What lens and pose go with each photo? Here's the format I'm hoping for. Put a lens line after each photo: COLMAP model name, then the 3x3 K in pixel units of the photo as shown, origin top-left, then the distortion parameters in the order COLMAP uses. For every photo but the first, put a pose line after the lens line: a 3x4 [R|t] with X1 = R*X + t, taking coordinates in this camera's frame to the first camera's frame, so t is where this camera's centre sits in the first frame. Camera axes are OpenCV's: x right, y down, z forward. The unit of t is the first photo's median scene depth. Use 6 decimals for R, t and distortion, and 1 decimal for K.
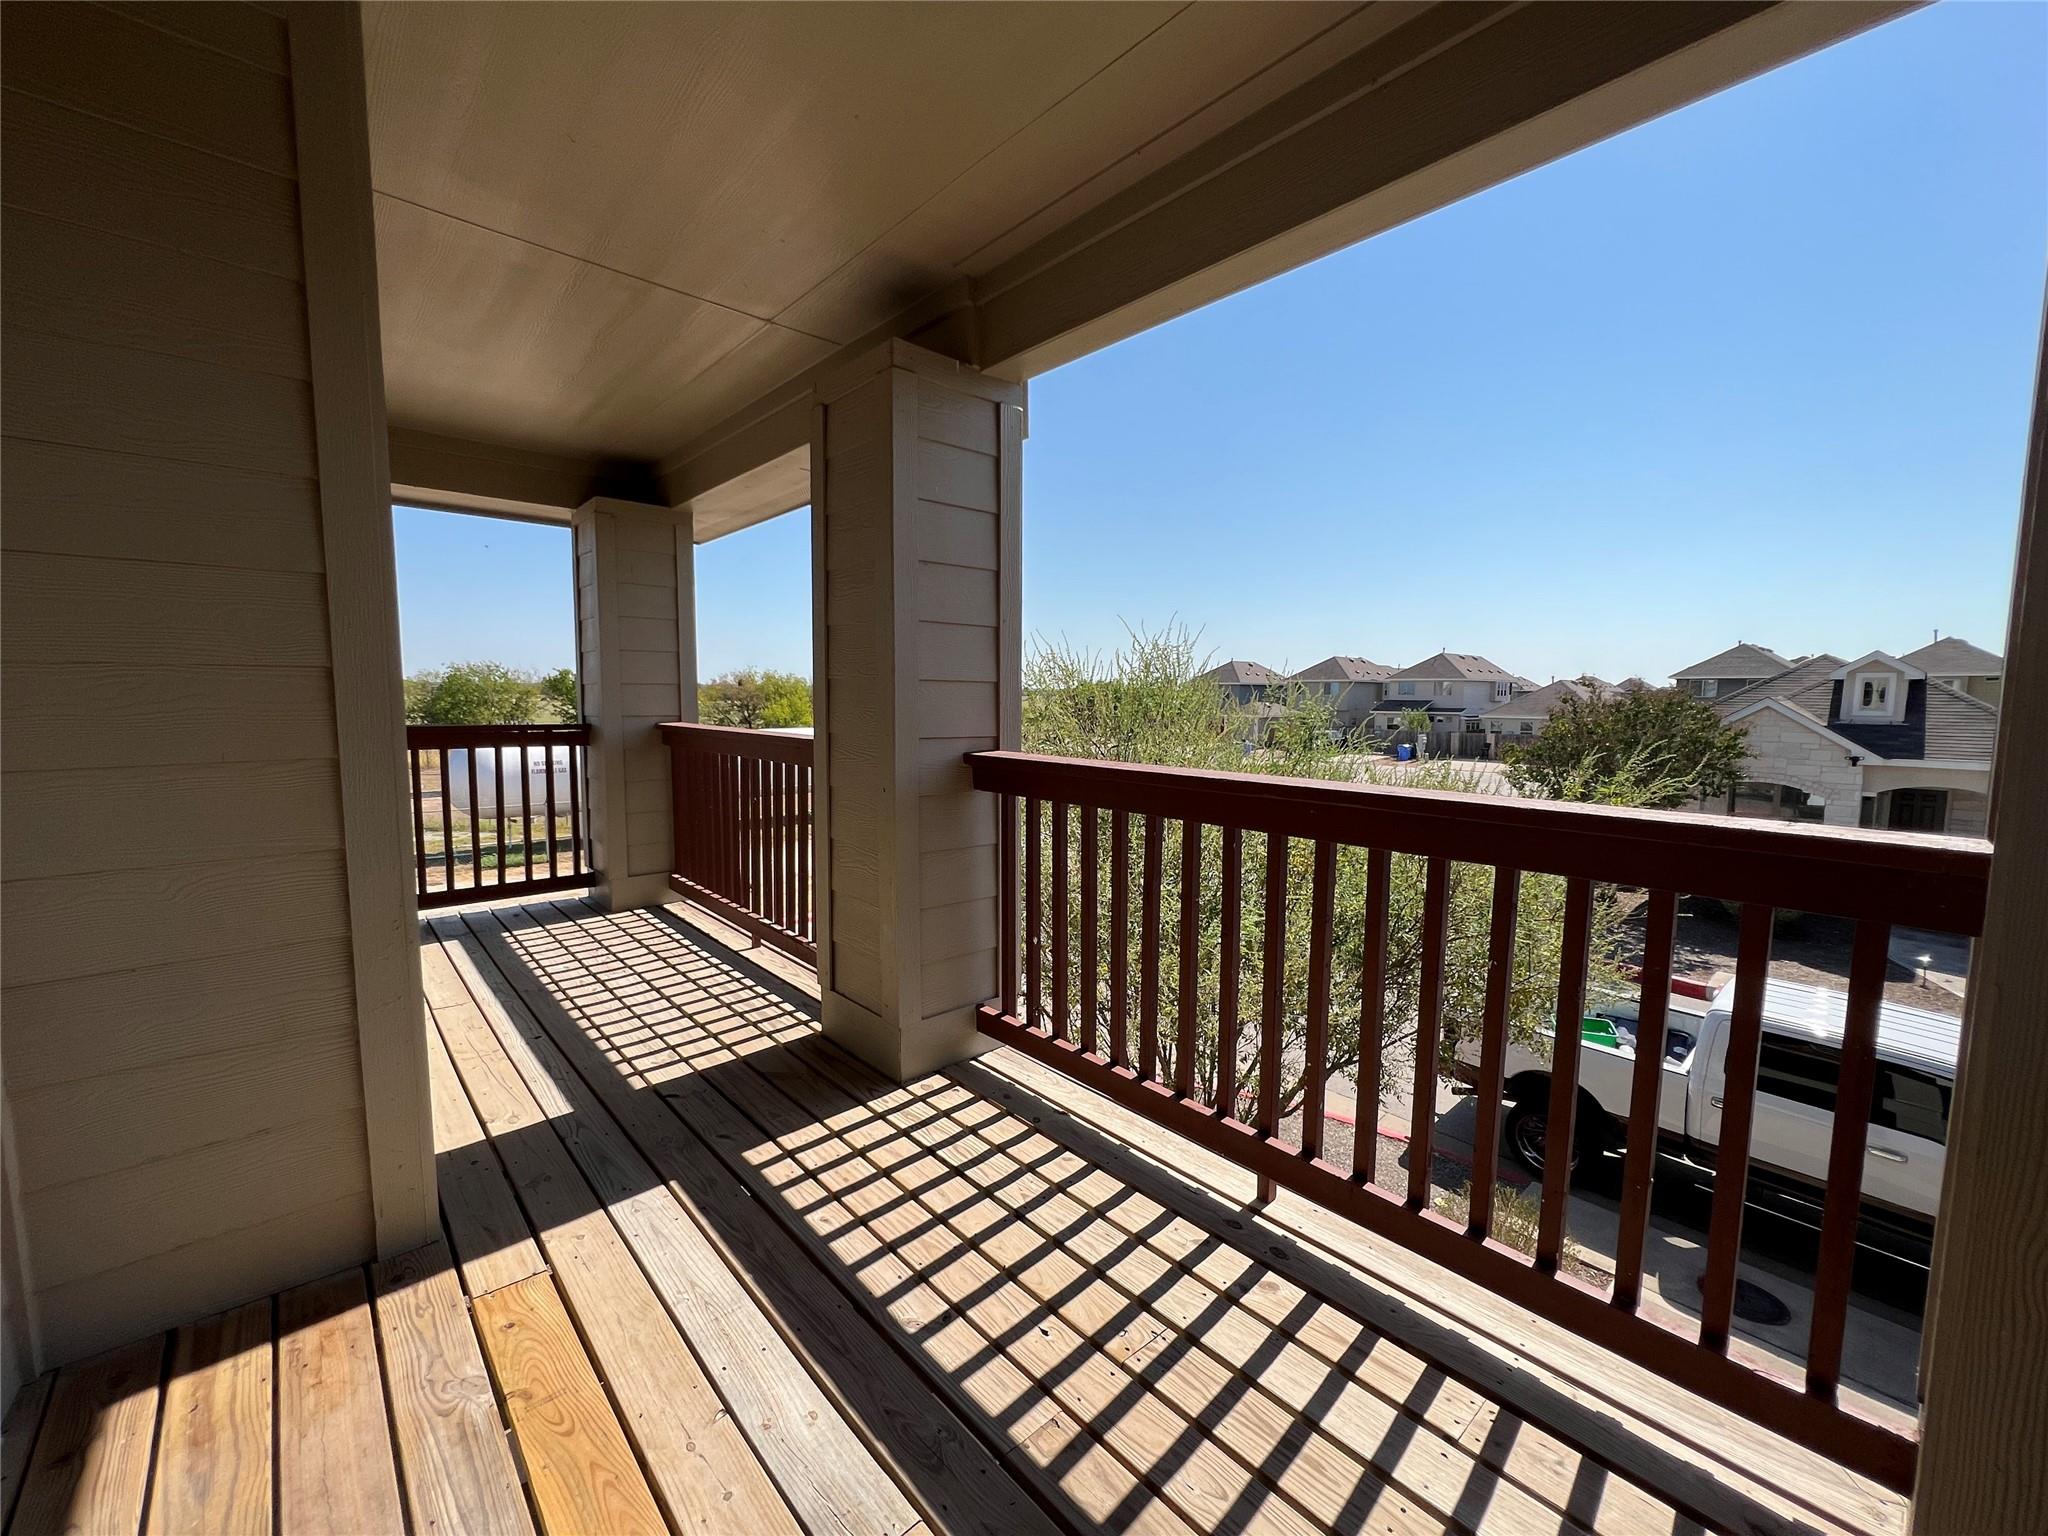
lens RADIAL K [[846.9, 0, 1022.9], [0, 846.9, 770.0], [0, 0, 1]] dist [-0.001879, 0.000667]
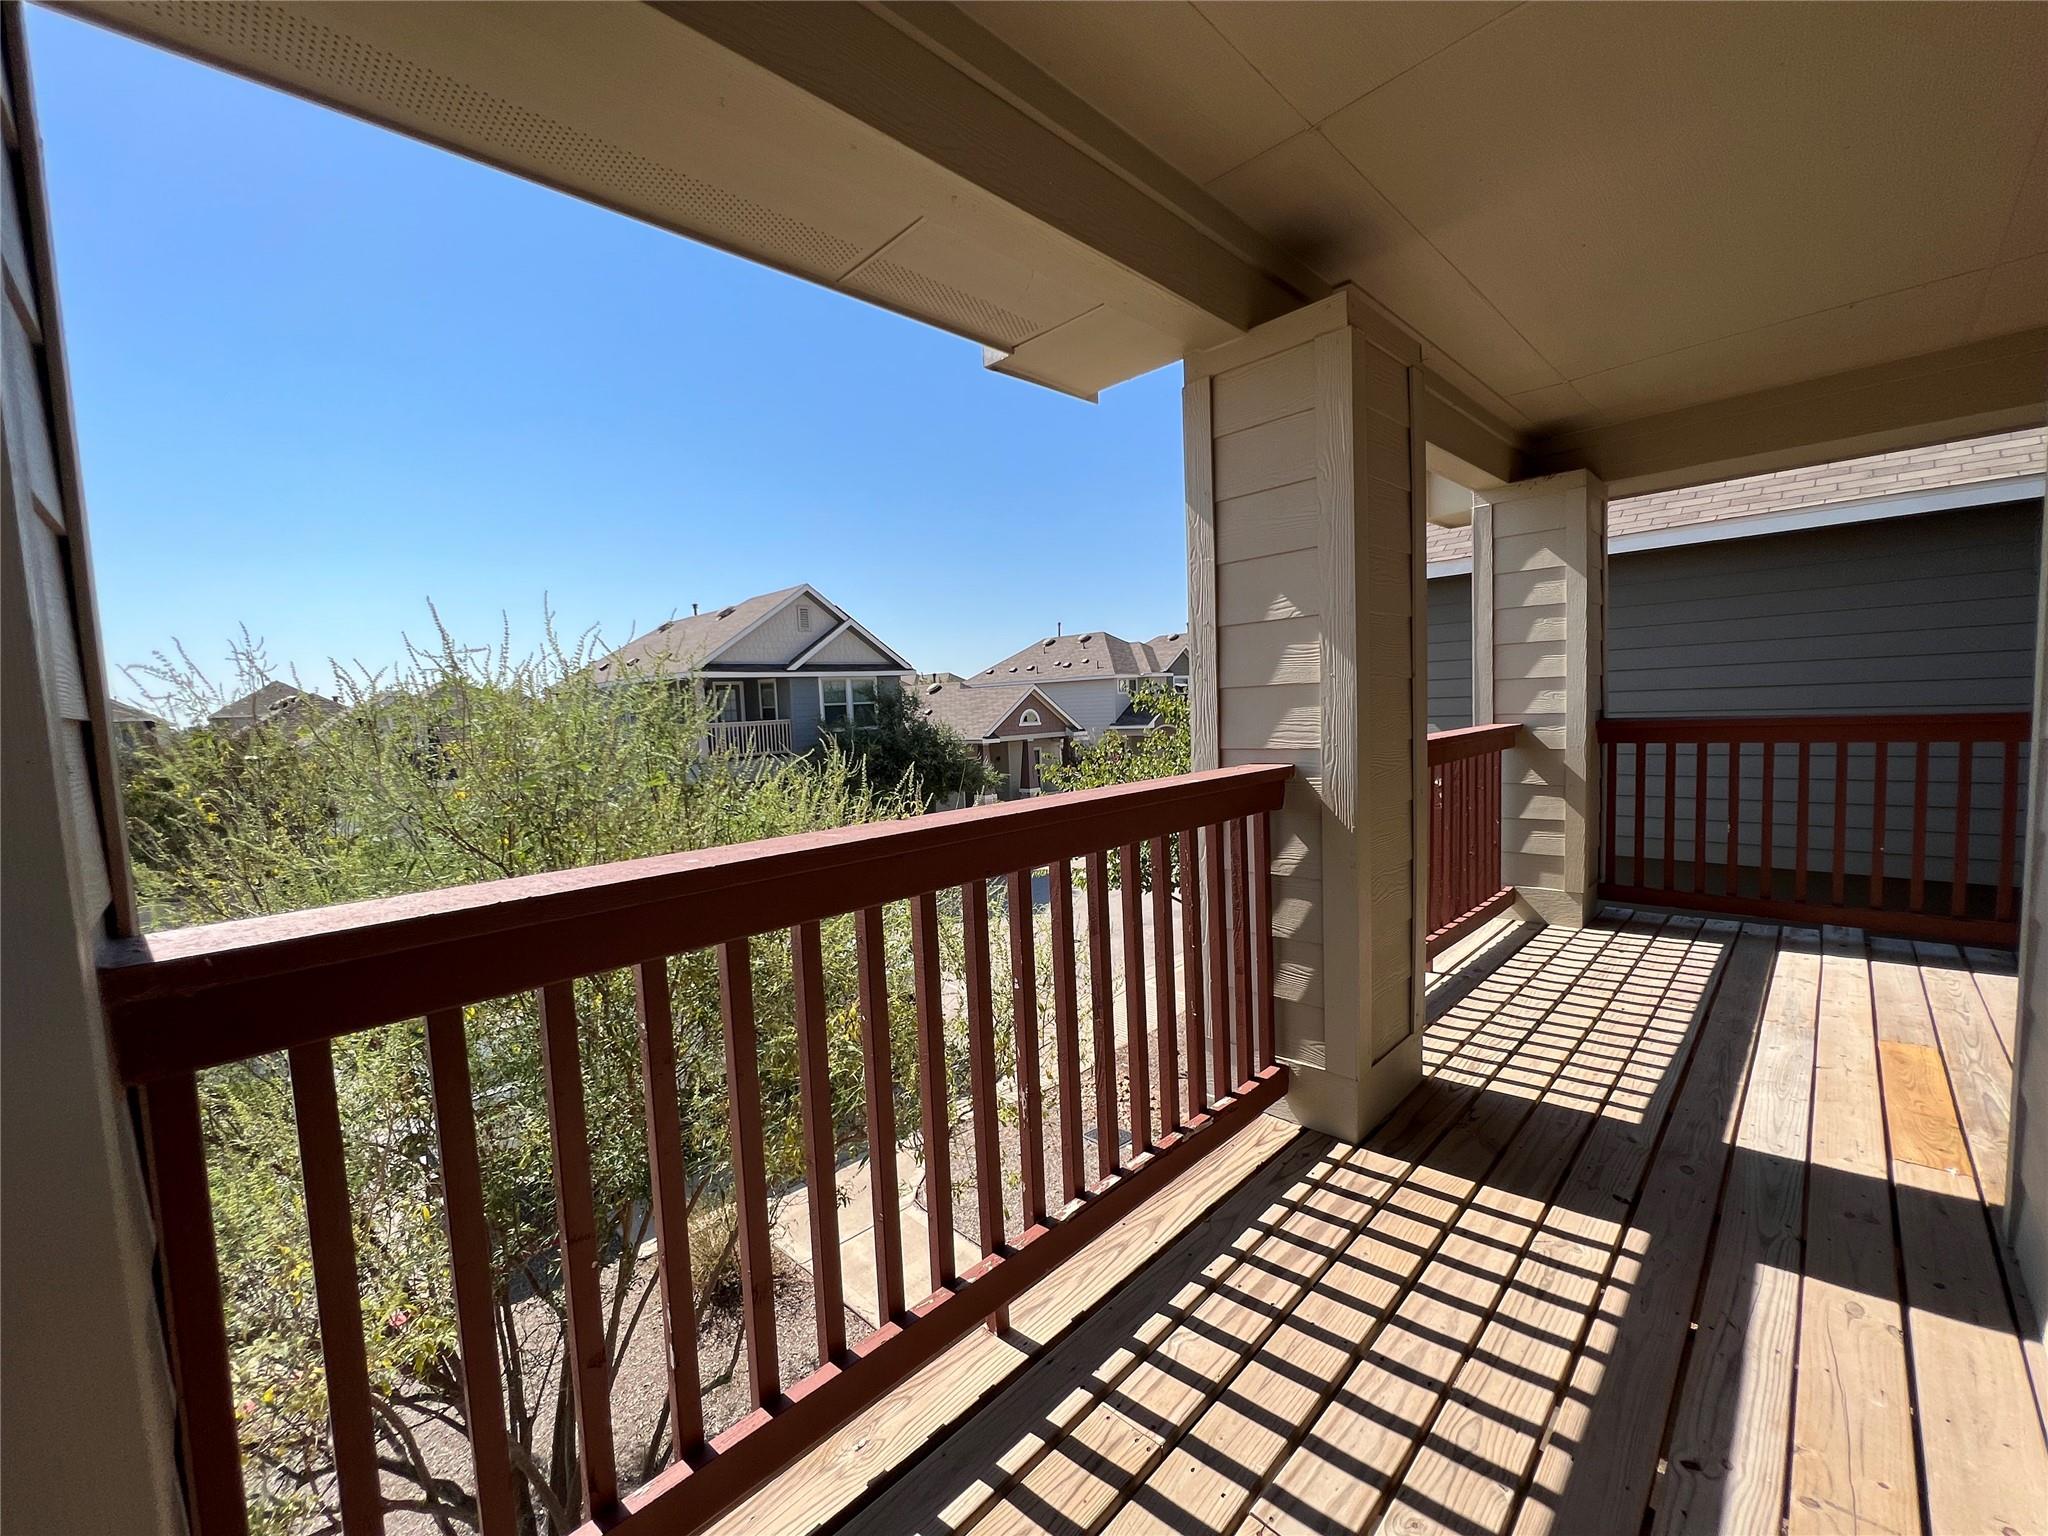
lens RADIAL K [[846.9, 0, 1022.9], [0, 846.9, 770.0], [0, 0, 1]] dist [-0.001879, 0.000667]
pose [[-0.084740, -0.077688, 0.993370, -1.059504], [0.133768, 0.987044, 0.088604, -0.142546], [-0.987383, 0.140390, -0.073250, 1.471522]]
